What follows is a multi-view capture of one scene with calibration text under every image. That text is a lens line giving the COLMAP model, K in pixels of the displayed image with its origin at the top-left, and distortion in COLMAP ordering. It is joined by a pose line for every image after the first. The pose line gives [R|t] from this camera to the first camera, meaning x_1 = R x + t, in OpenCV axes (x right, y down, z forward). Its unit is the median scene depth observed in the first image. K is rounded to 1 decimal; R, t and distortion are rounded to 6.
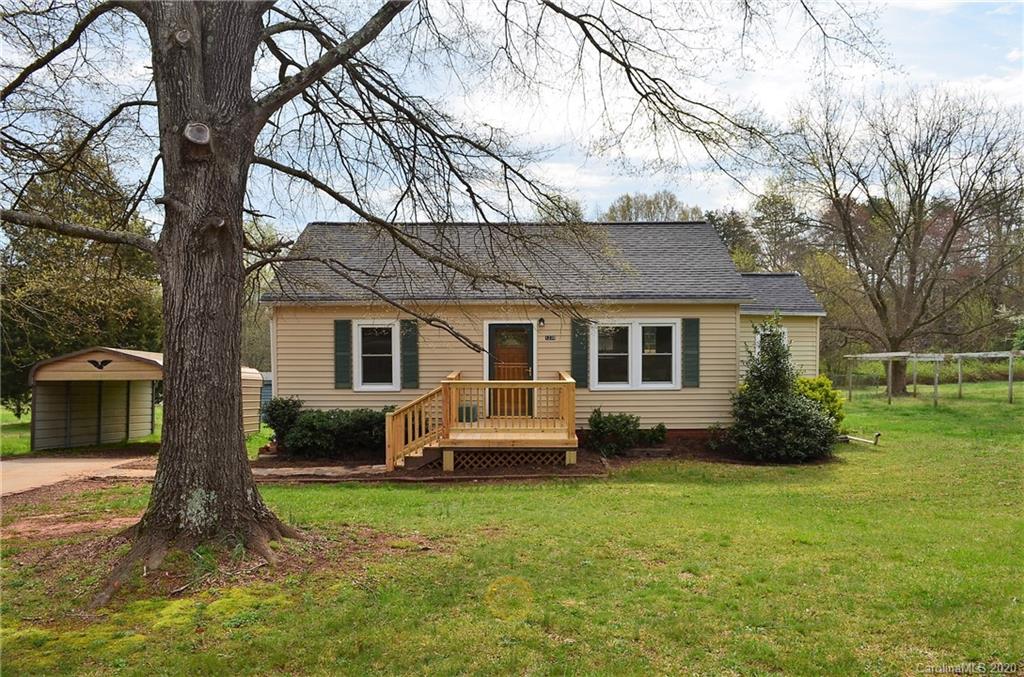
lens RADIAL K [[792.5, 0, 508.8], [0, 792.5, 365.1], [0, 0, 1]] dist [-0.075587, 0.000208]
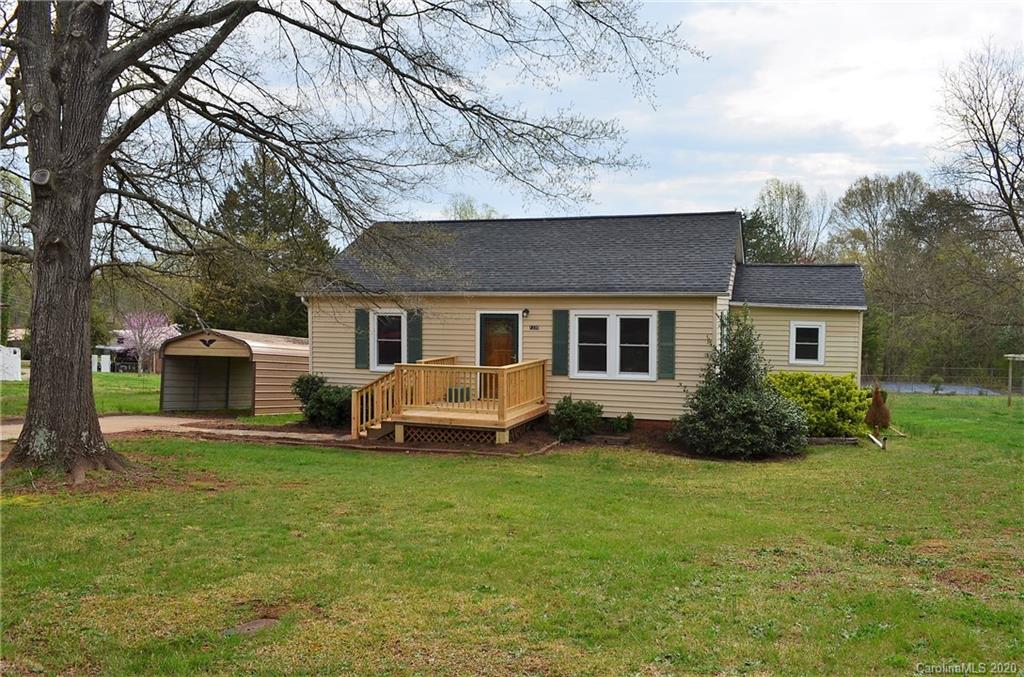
lens RADIAL K [[792.5, 0, 508.8], [0, 792.5, 365.1], [0, 0, 1]] dist [-0.075587, 0.000208]
pose [[0.946539, 0.032855, -0.320911, 0.364618], [-0.028421, 0.999425, 0.018493, -0.002618], [0.321334, -0.008384, 0.946929, -0.020964]]
